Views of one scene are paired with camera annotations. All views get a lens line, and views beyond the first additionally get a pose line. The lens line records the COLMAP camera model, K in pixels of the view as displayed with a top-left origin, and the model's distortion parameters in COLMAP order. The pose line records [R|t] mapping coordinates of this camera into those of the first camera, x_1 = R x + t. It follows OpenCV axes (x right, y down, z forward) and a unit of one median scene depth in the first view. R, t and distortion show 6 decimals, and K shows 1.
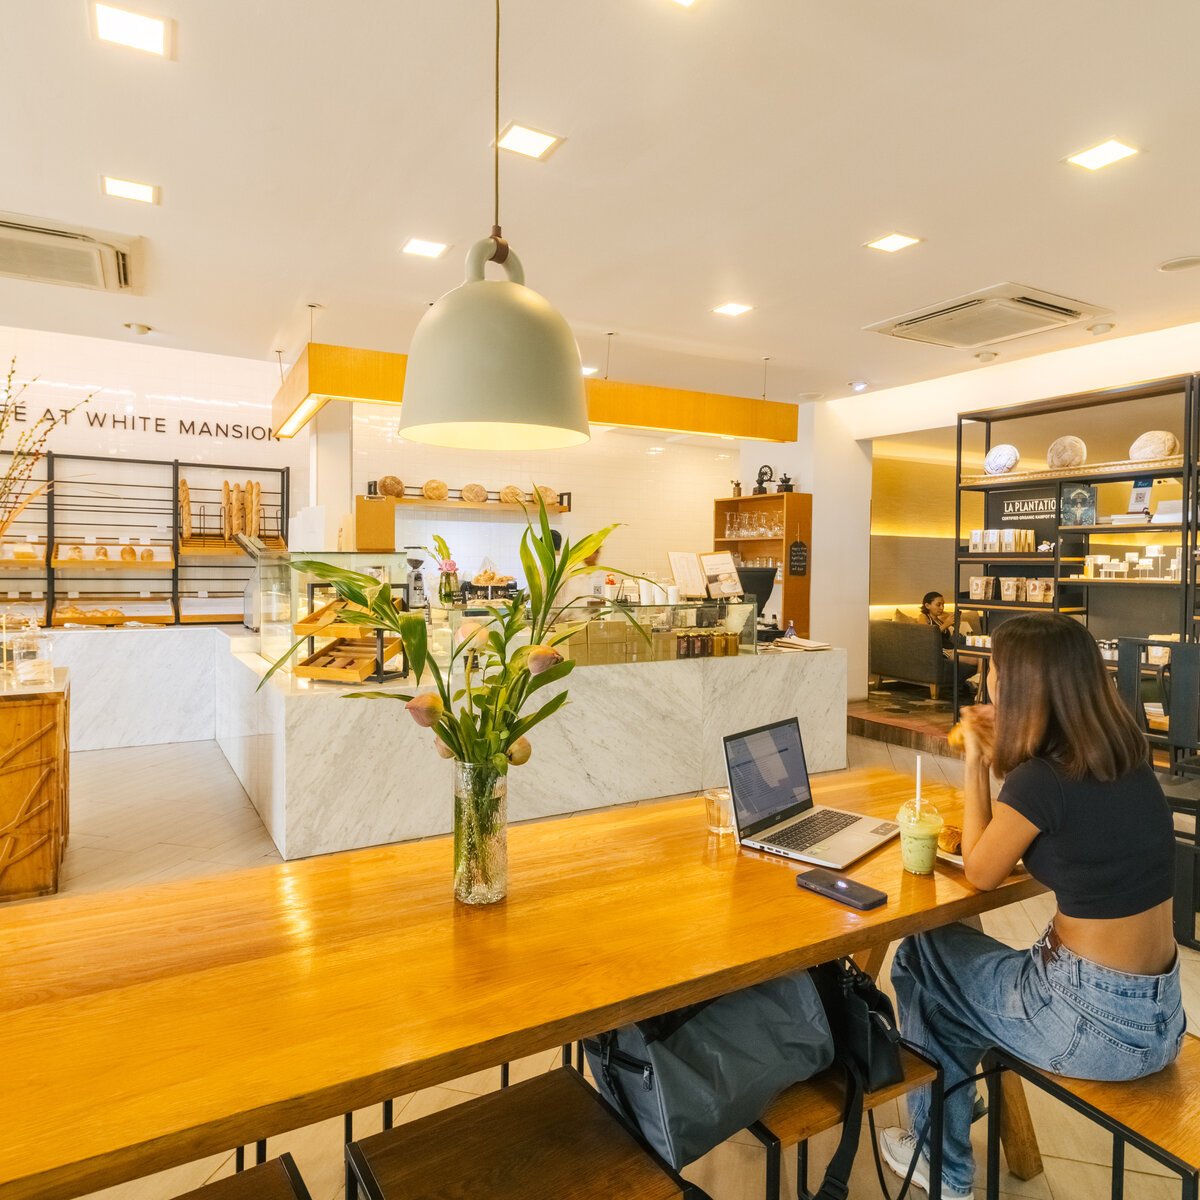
lens RADIAL K [[820.1, 0, 598.4], [0, 820.1, 585.9], [0, 0, 1]] dist [-0.002202, -0.001506]
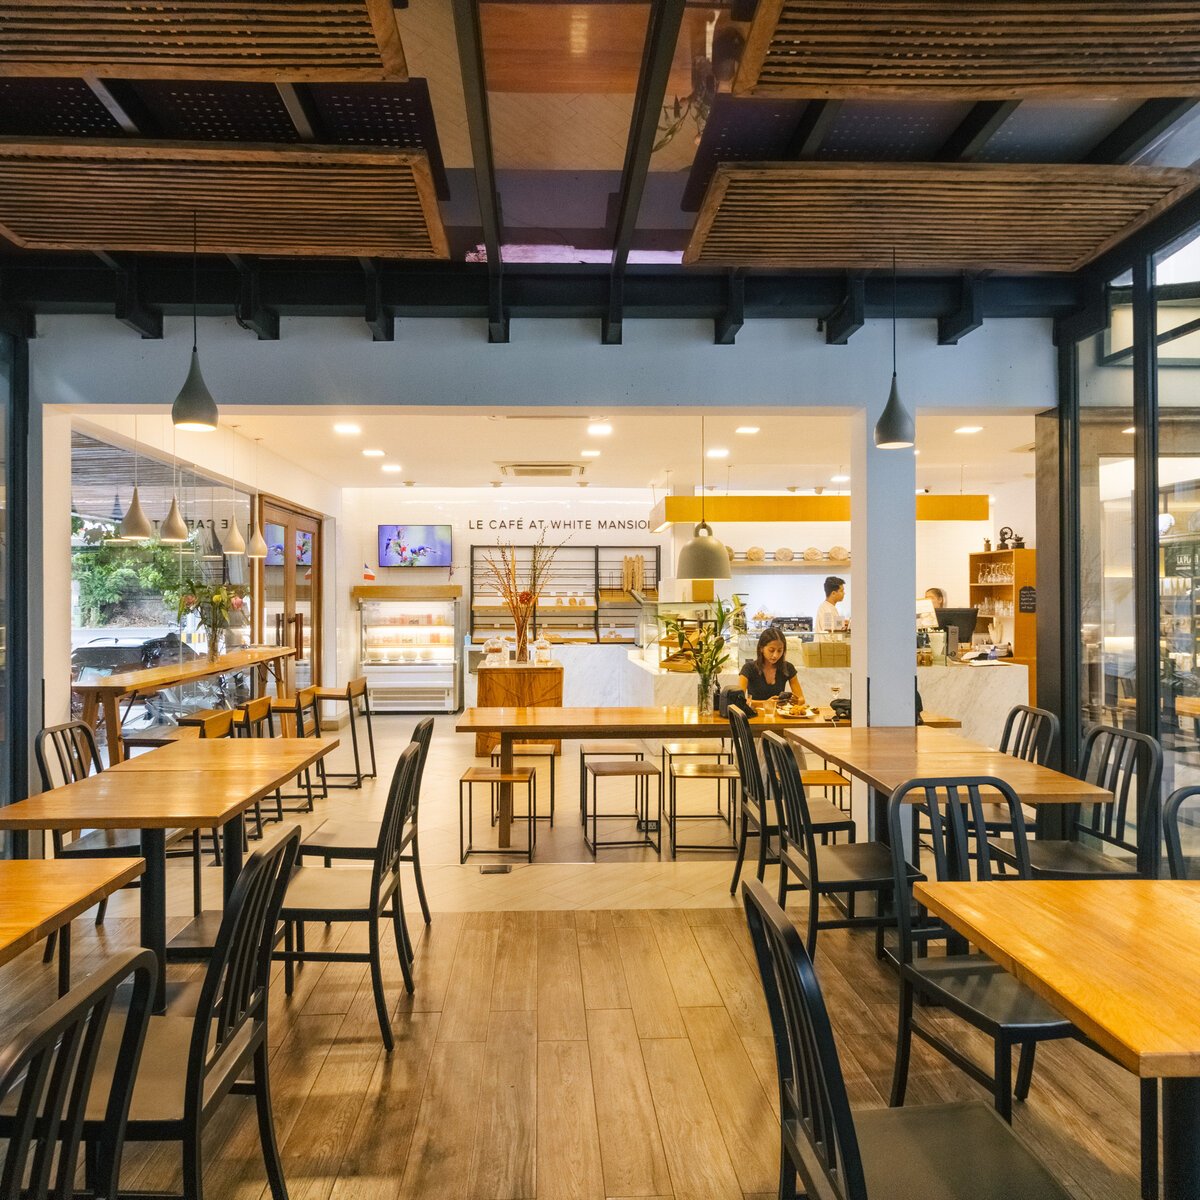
lens RADIAL K [[820.1, 0, 598.4], [0, 820.1, 585.9], [0, 0, 1]] dist [-0.002202, -0.001506]
pose [[0.902217, -0.017249, -0.430938, 0.219938], [-0.000224, 0.999181, -0.040464, -0.002792], [0.431283, 0.036604, 0.901474, -0.534676]]
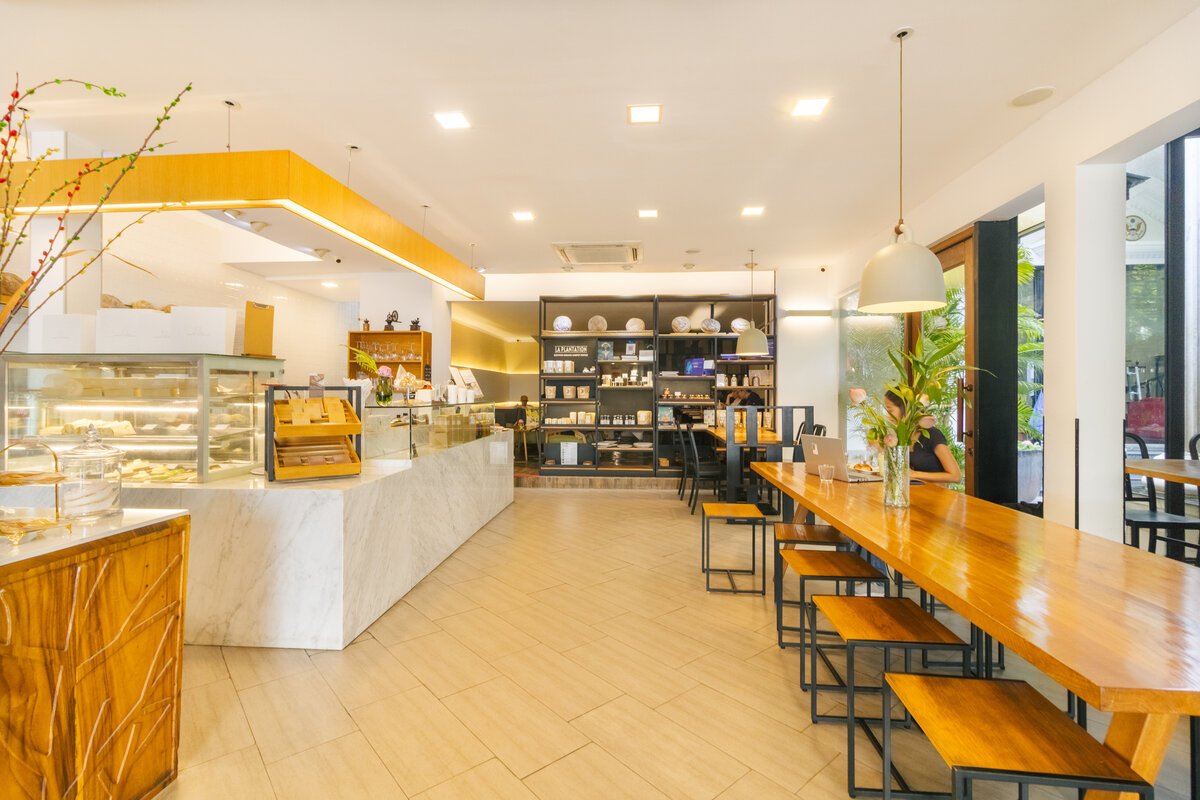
lens RADIAL K [[546.0, 0, 600.2], [0, 546.0, 387.3], [0, 0, 1]] dist [-0.000039, -0.000613]
pose [[0.582239, 0.000173, 0.813018, -0.445524], [0.021343, 0.999652, -0.015497, 0.012001], [-0.812738, 0.026375, 0.582032, 0.190336]]
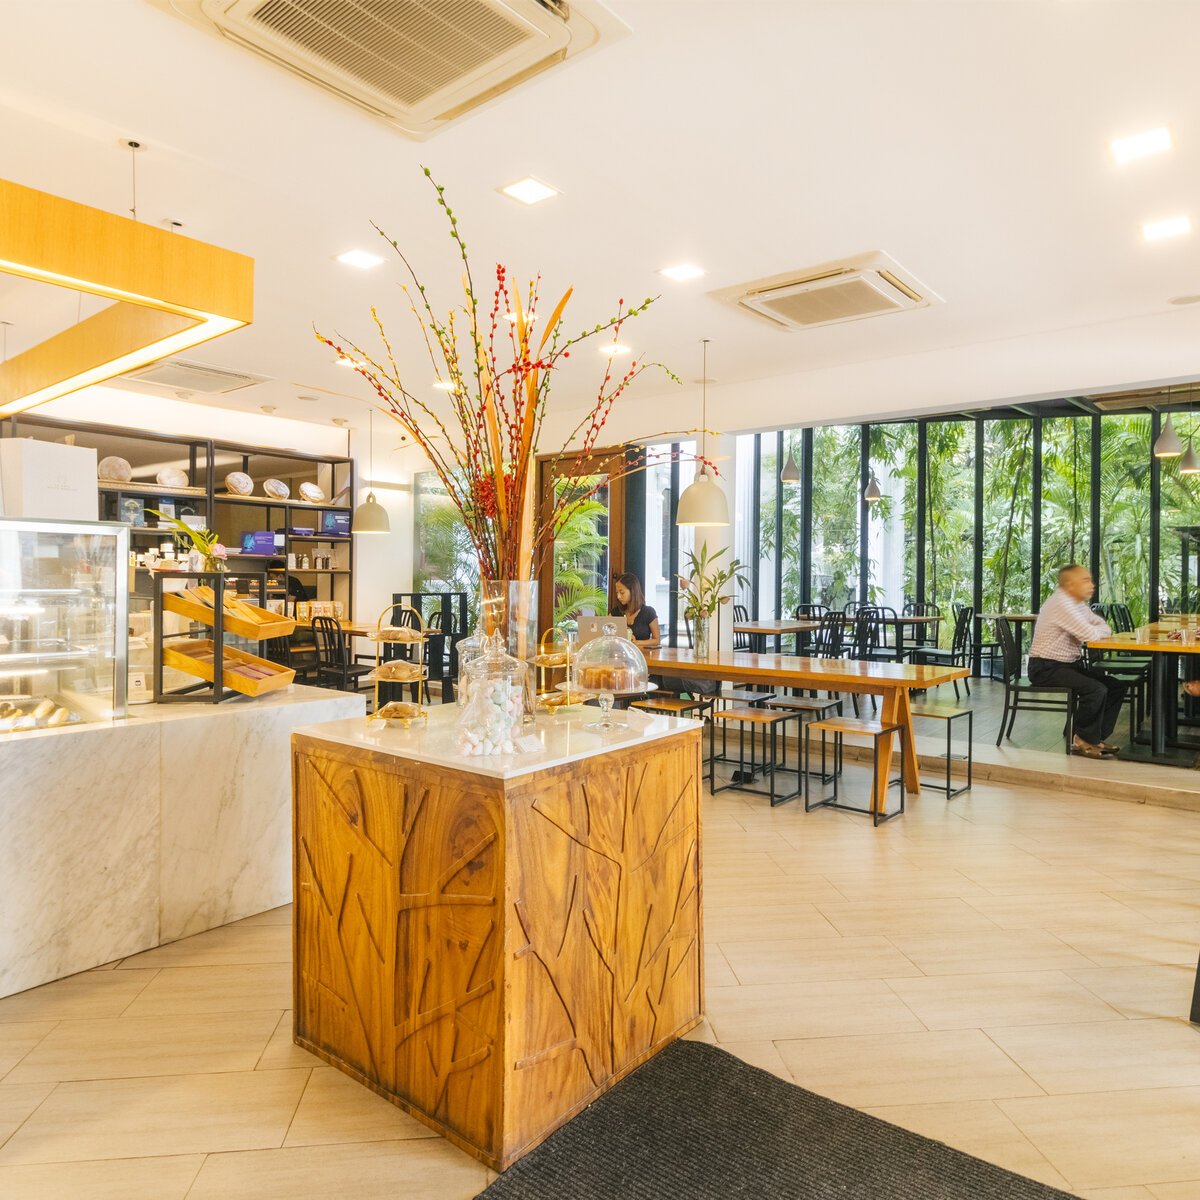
lens RADIAL K [[820.1, 0, 598.4], [0, 820.1, 585.9], [0, 0, 1]] dist [-0.002202, -0.001506]
pose [[-0.344952, -0.021943, 0.938364, -0.784387], [0.011730, 0.999548, 0.027685, -0.005528], [-0.938547, 0.020557, -0.344539, 0.637010]]
